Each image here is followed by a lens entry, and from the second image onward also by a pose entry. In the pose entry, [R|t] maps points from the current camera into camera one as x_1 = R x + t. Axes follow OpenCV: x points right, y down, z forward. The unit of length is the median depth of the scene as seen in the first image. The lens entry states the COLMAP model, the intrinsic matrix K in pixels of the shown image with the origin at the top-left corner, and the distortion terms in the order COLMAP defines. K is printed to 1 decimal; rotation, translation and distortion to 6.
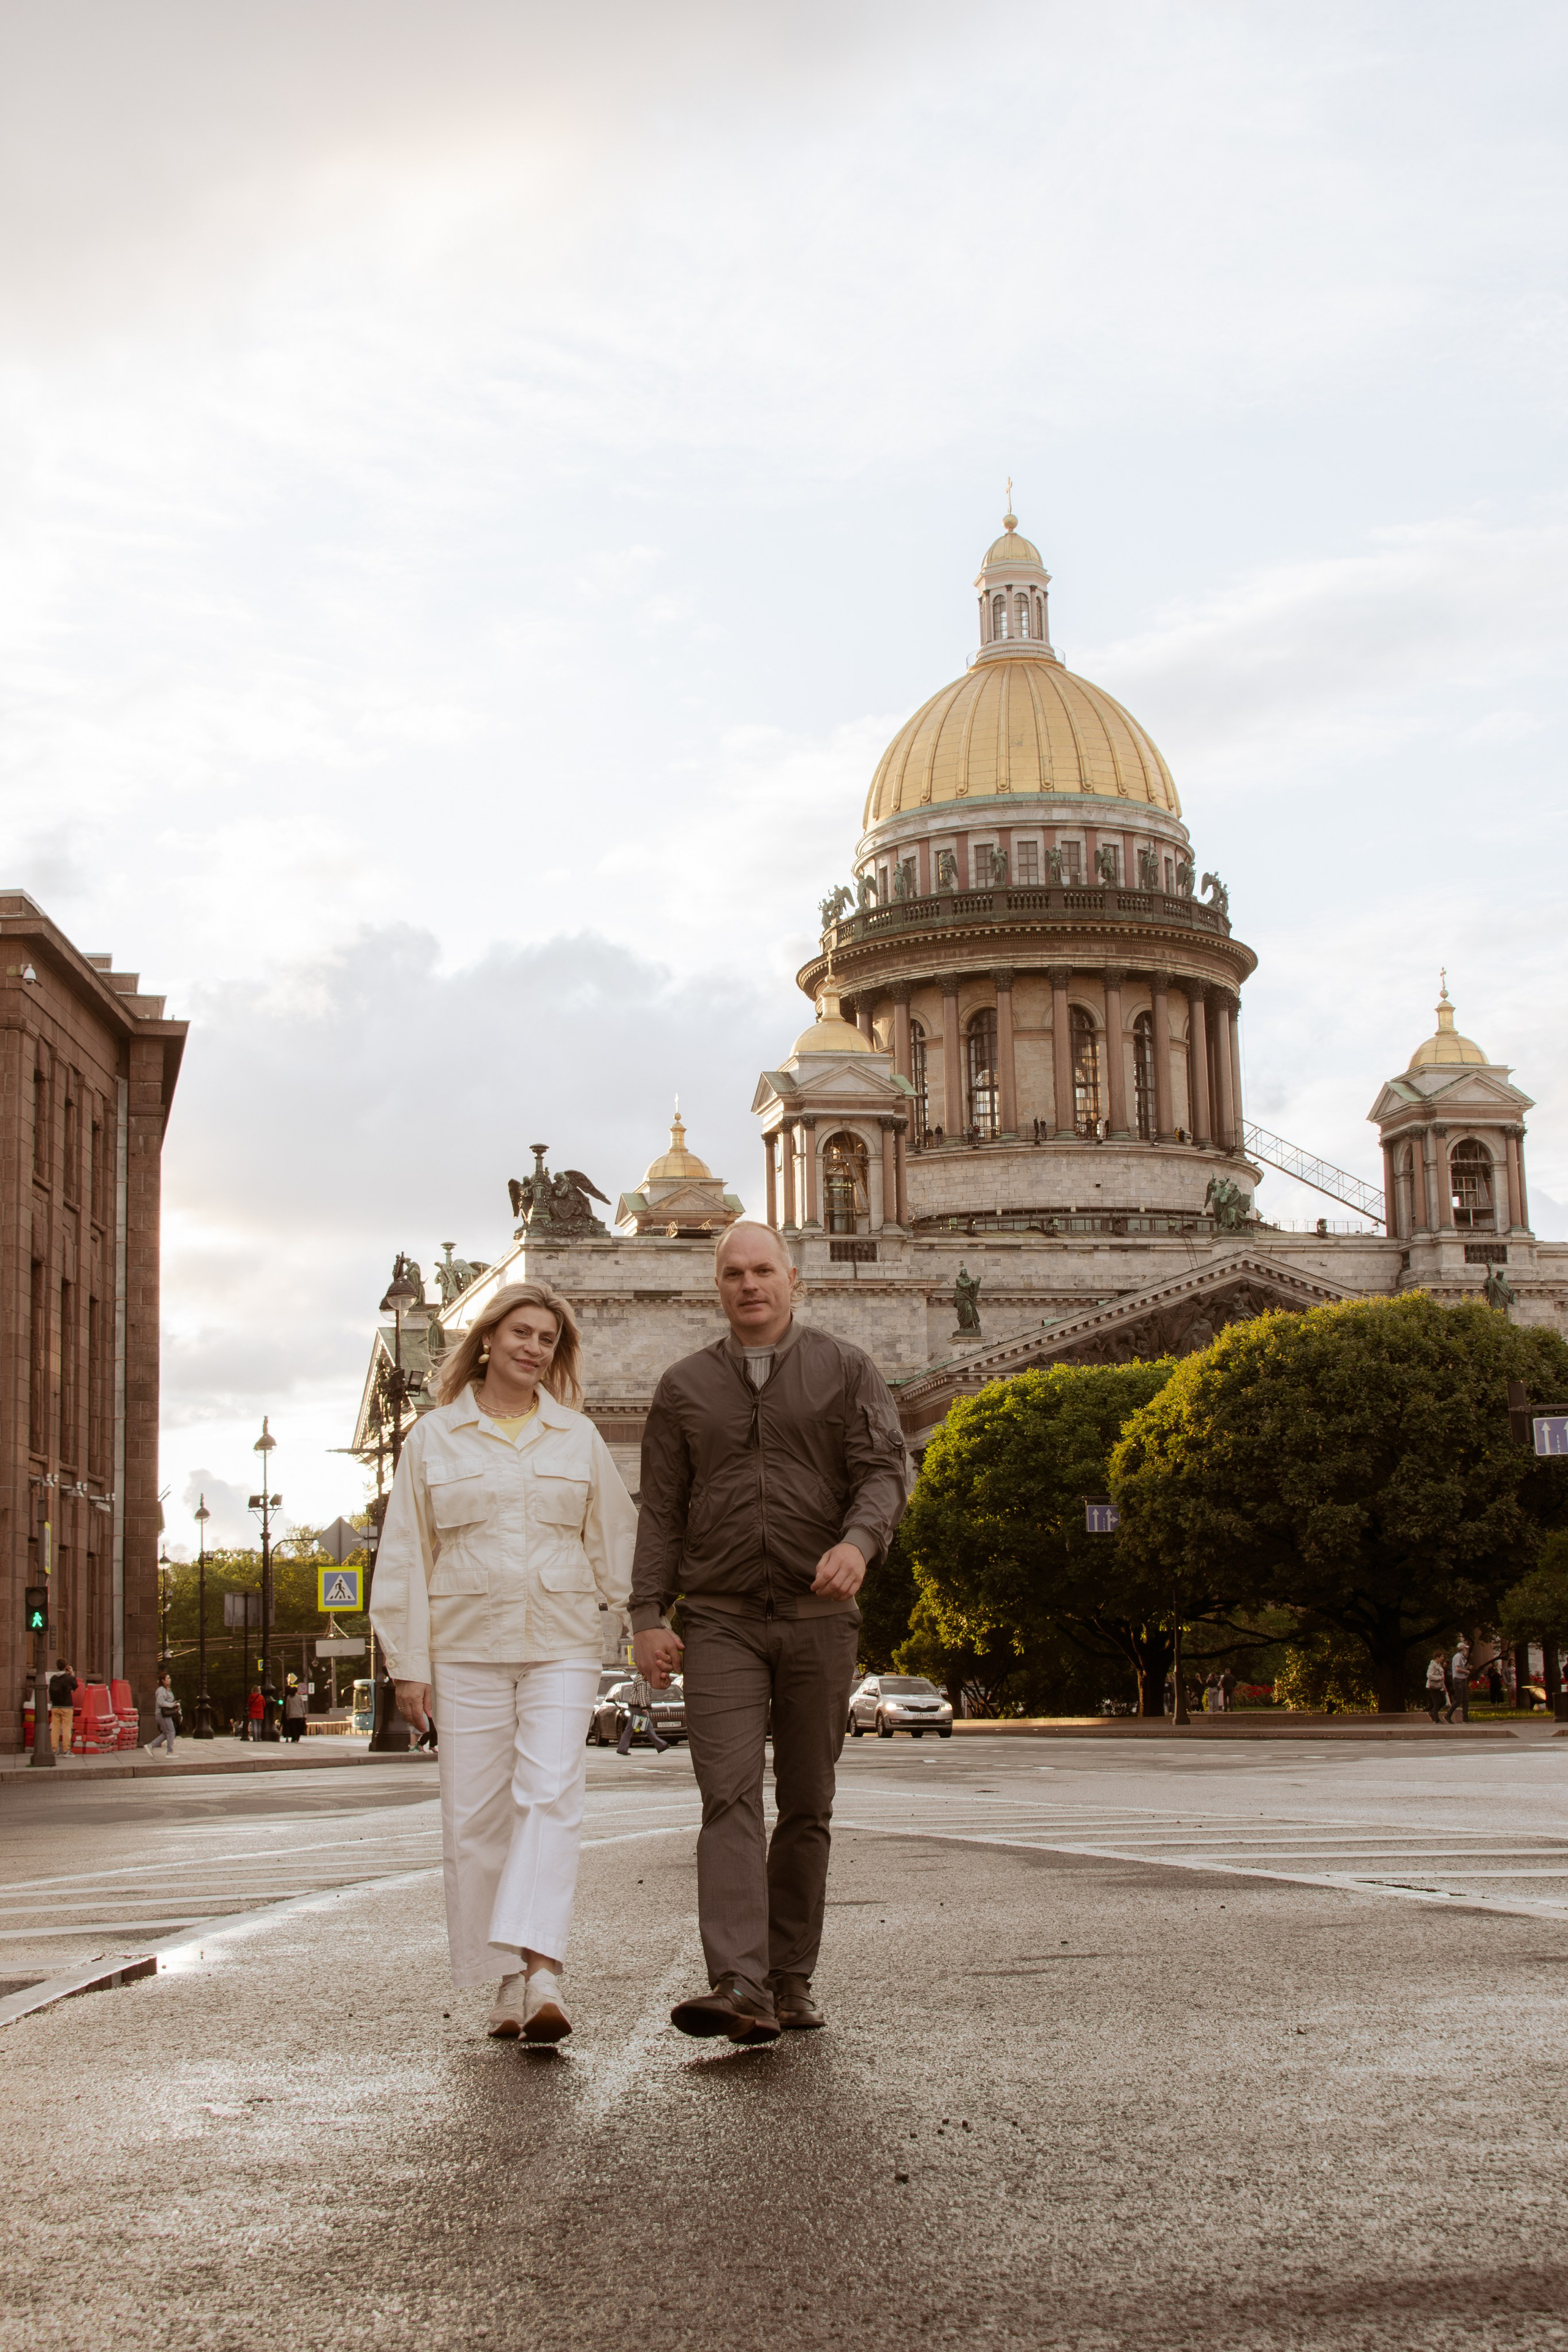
lens RADIAL K [[3338.5, 0, 760.3], [0, 3338.5, 1190.5], [0, 0, 1]] dist [-0.065819, -0.036280]
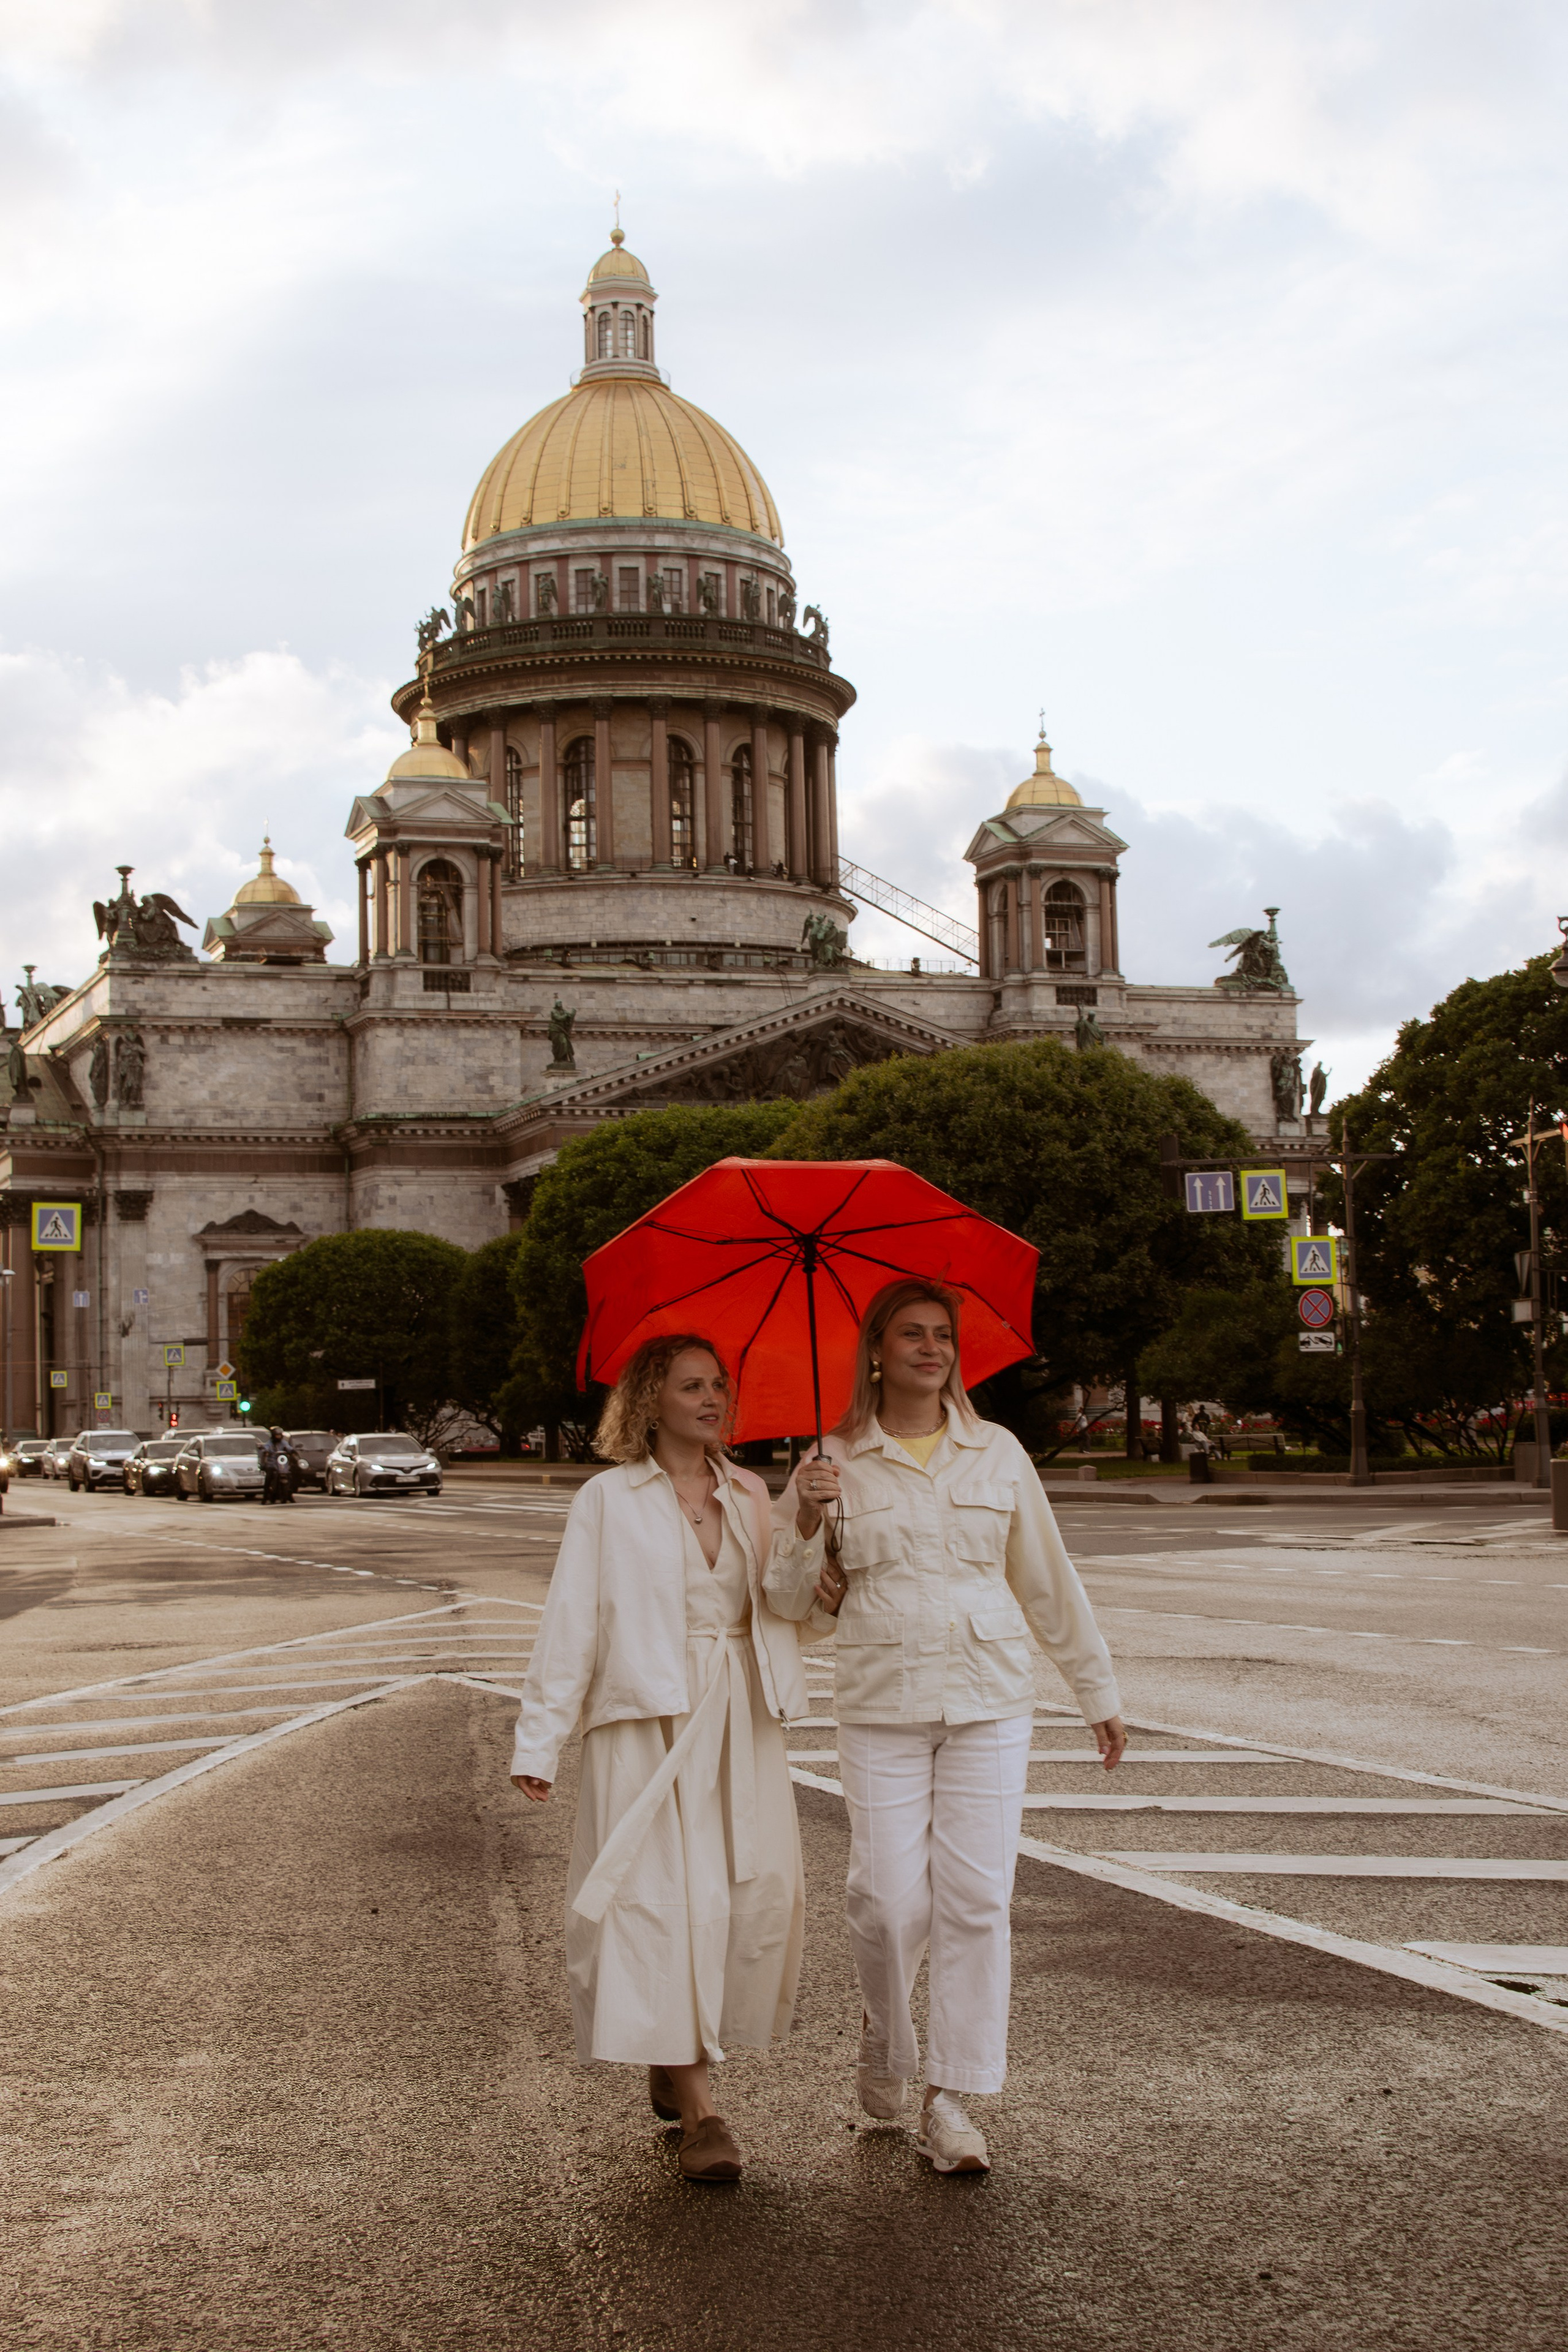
lens RADIAL K [[3305.1, 0, 734.2], [0, 3305.1, 1225.0], [0, 0, 1]] dist [-0.047823, -0.073991]
pose [[0.992932, 0.009558, 0.118297, -0.002506], [-0.020347, 0.995703, 0.090340, -0.000029], [-0.116925, -0.092108, 0.988860, 0.017842]]
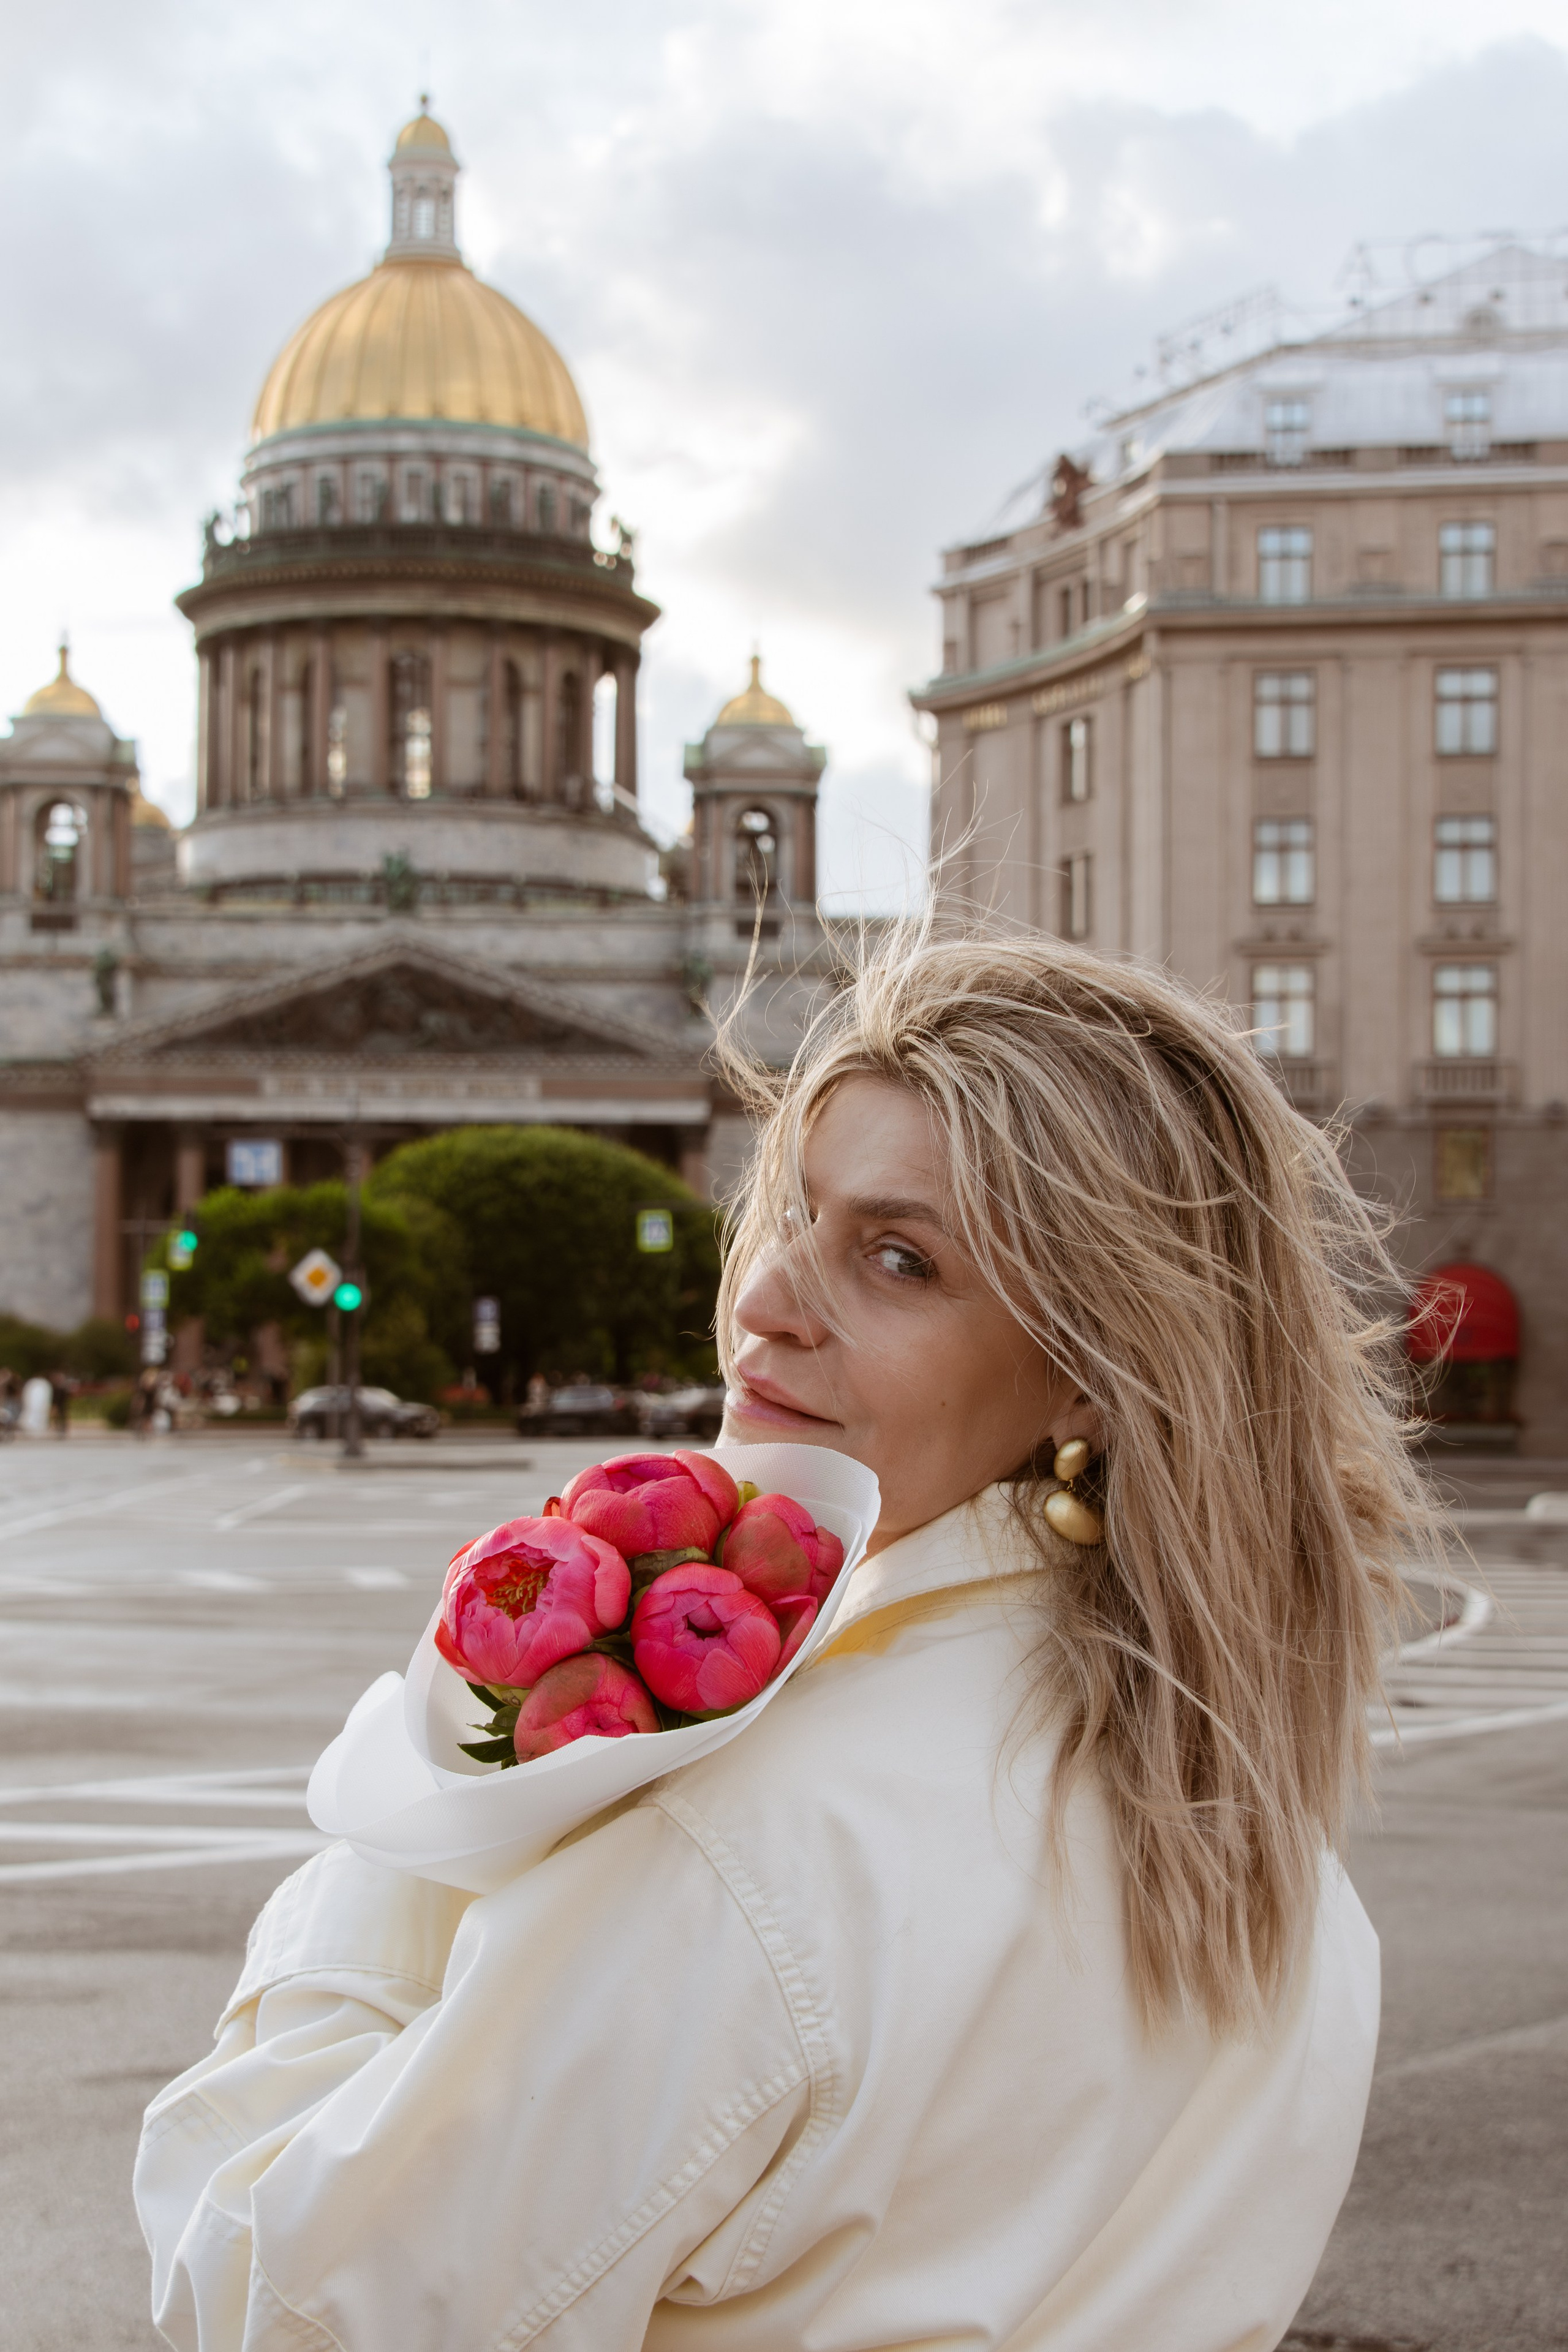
lens RADIAL K [[4065.5, 0, 771.6], [0, 4065.5, 1225.3], [0, 0, 1]] dist [0.098920, 0.026488]
pose [[0.983992, 0.021757, -0.176881, 0.434089], [-0.001442, 0.993459, 0.114176, -0.029363], [0.178208, -0.112093, 0.977587, -0.127662]]
